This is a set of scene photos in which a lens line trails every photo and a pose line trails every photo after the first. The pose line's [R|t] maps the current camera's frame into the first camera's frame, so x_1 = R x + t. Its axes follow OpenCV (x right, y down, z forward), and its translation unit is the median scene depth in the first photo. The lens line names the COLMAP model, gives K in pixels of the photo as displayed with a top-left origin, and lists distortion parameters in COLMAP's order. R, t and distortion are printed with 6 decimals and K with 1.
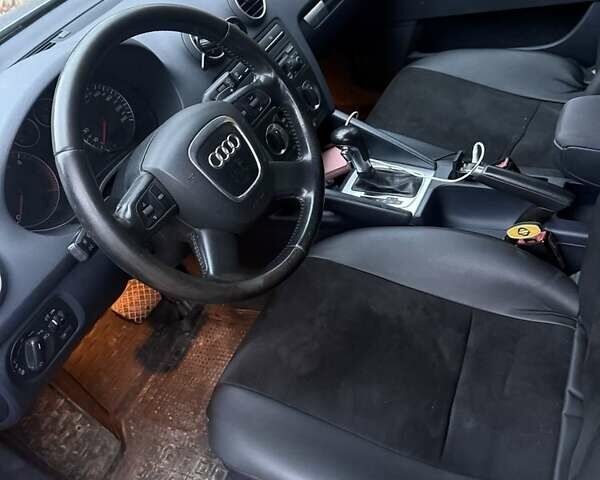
lens RADIAL K [[569.8, 0, 308.1], [0, 569.8, 239.6], [0, 0, 1]] dist [0.151871, -0.336544]
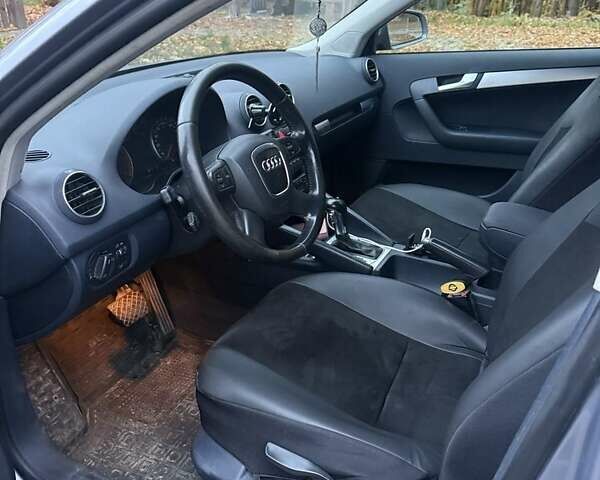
lens RADIAL K [[569.8, 0, 308.1], [0, 569.8, 239.6], [0, 0, 1]] dist [0.151871, -0.336544]
pose [[0.971593, 0.218746, 0.090313, -0.091184], [-0.185734, 0.941319, -0.281818, 0.271667], [-0.146660, 0.257038, 0.955208, -0.235682]]
